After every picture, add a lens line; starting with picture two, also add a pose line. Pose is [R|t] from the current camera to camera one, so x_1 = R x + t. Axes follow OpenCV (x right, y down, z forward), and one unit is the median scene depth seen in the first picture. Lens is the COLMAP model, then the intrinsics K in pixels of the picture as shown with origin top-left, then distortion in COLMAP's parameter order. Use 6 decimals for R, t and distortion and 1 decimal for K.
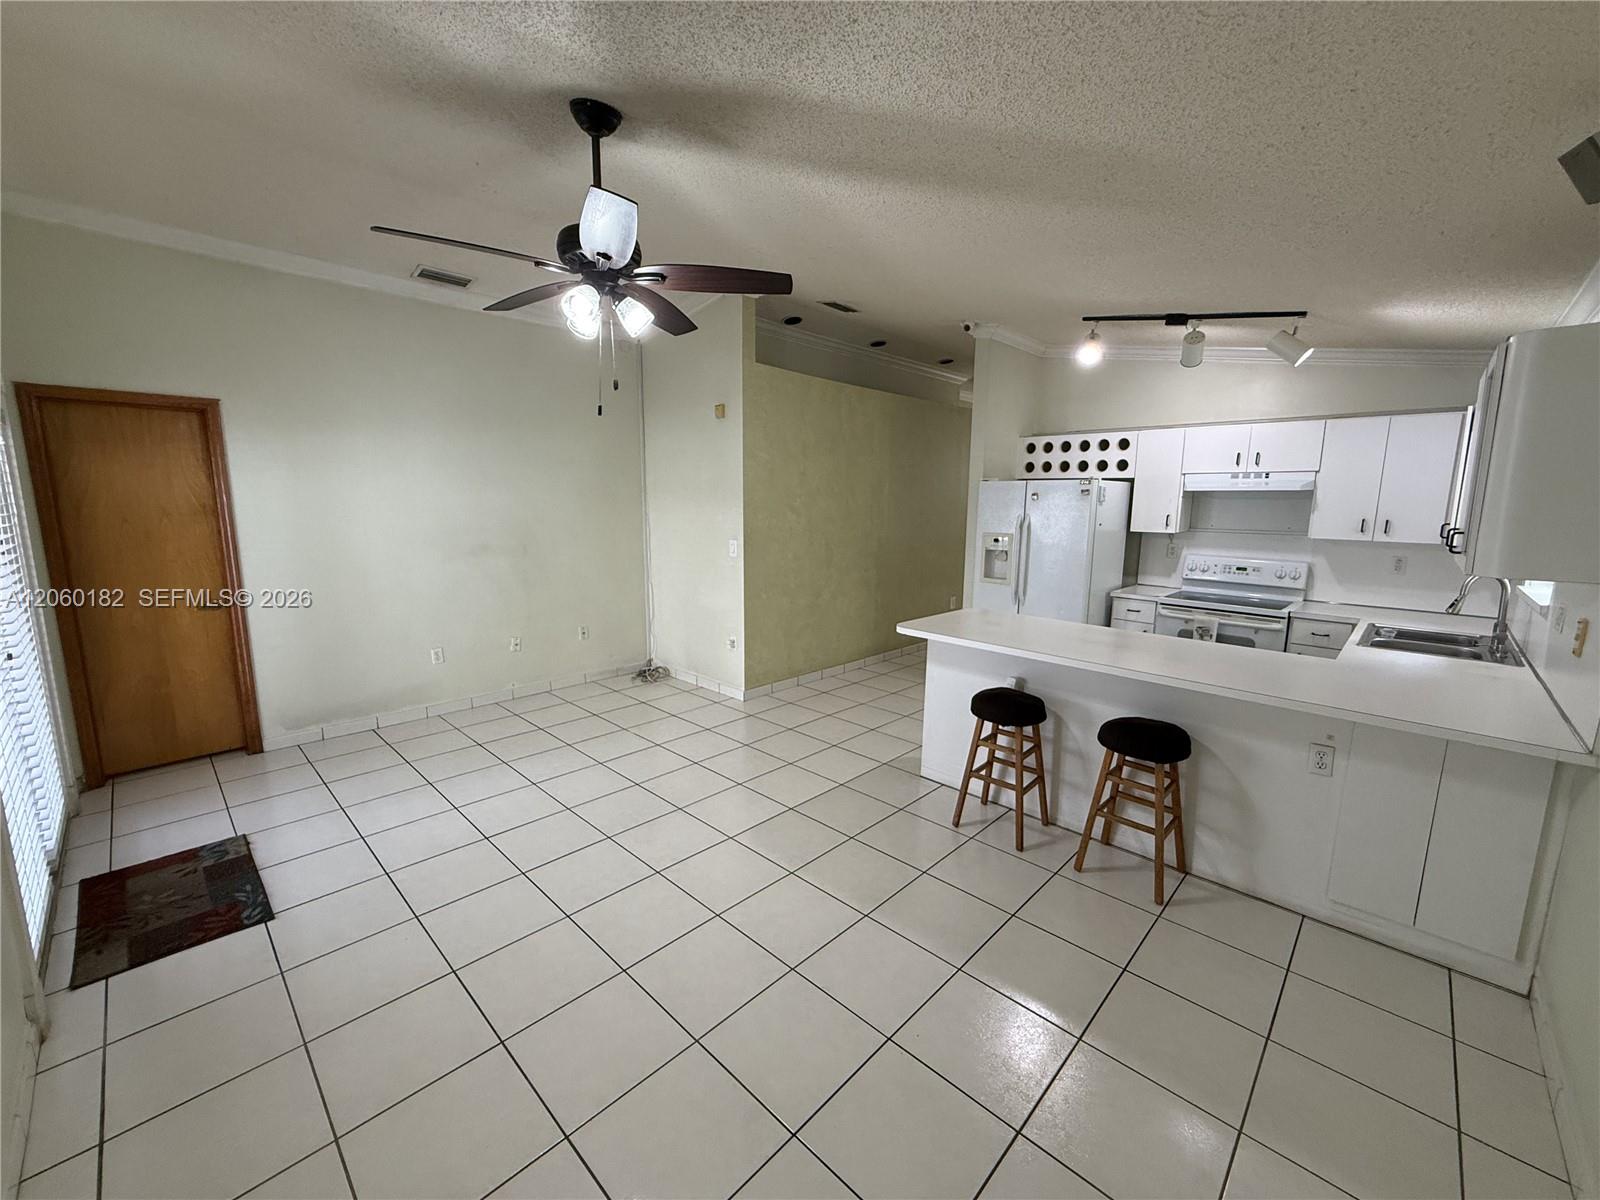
lens RADIAL K [[640.7, 0, 800.0], [0, 640.7, 600.0], [0, 0, 1]] dist [0.001236, 0.000746]
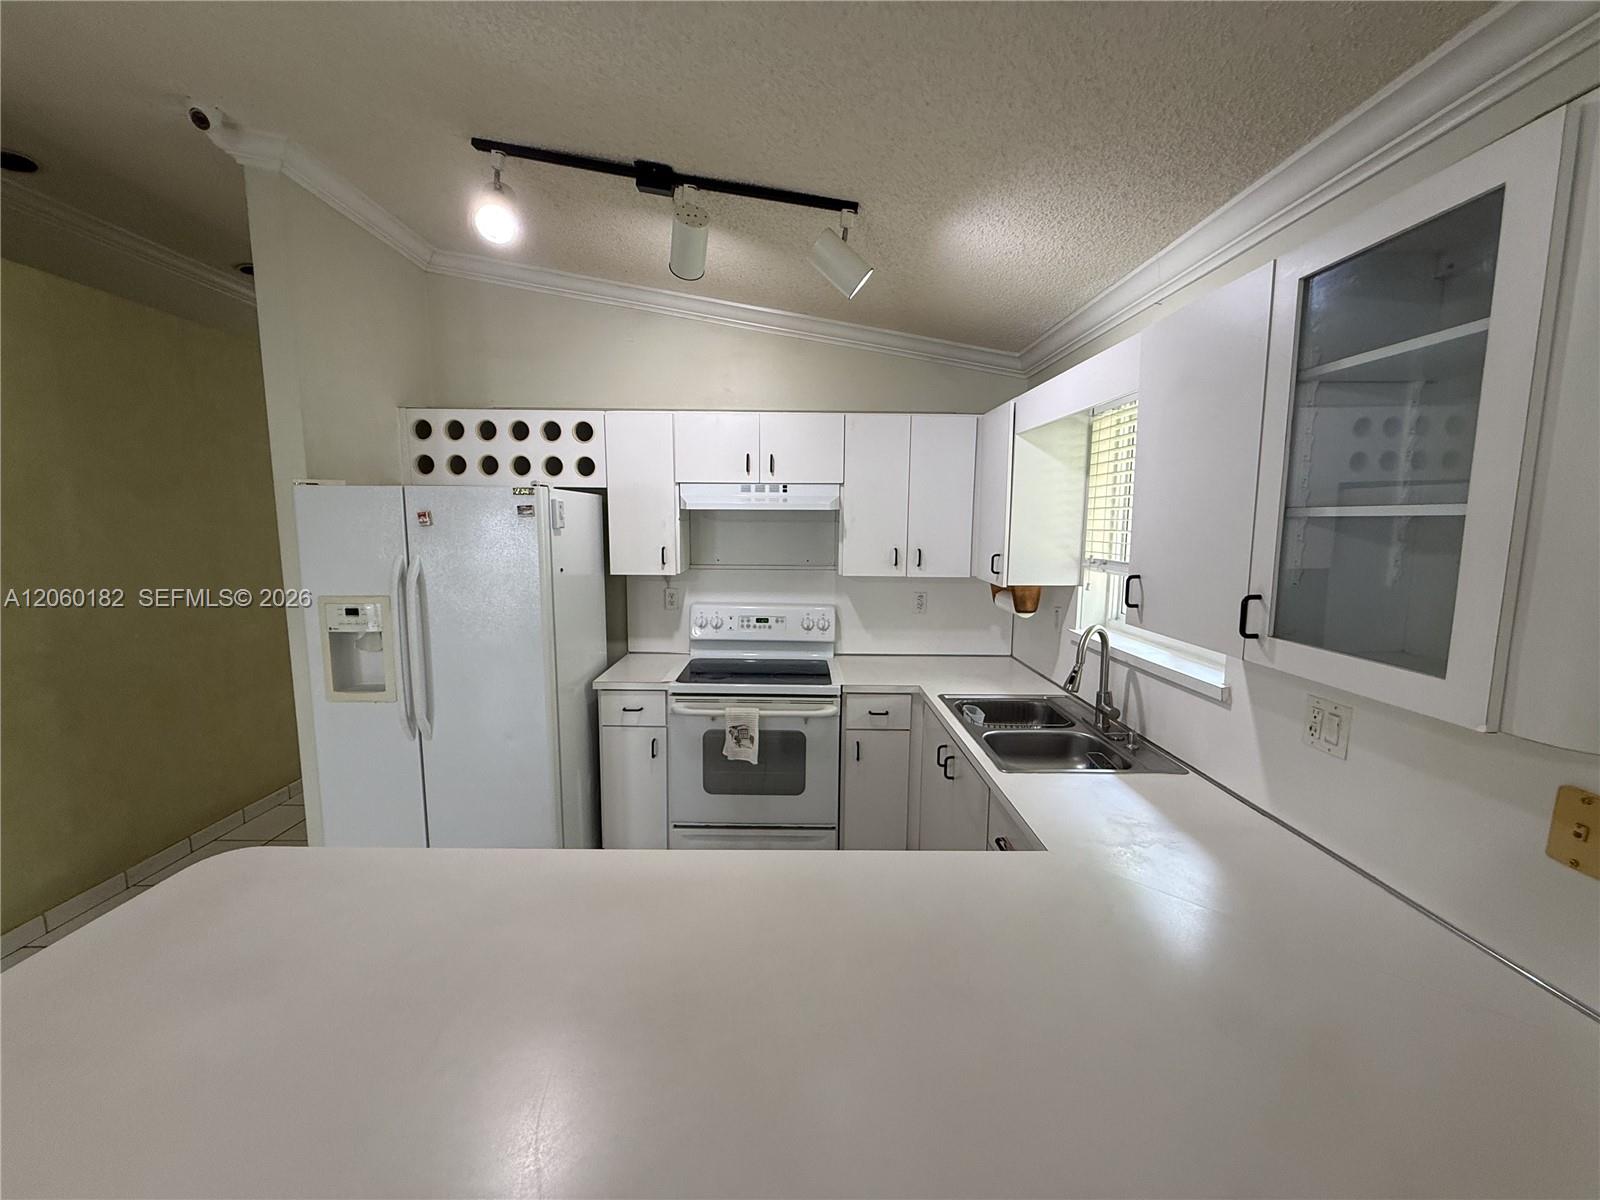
lens RADIAL K [[640.7, 0, 800.0], [0, 640.7, 600.0], [0, 0, 1]] dist [0.001236, 0.000746]
pose [[0.707408, -0.091075, 0.700913, 0.223203], [0.111054, 0.993668, 0.017032, -0.077353], [-0.698026, 0.065790, 0.713044, 0.461716]]
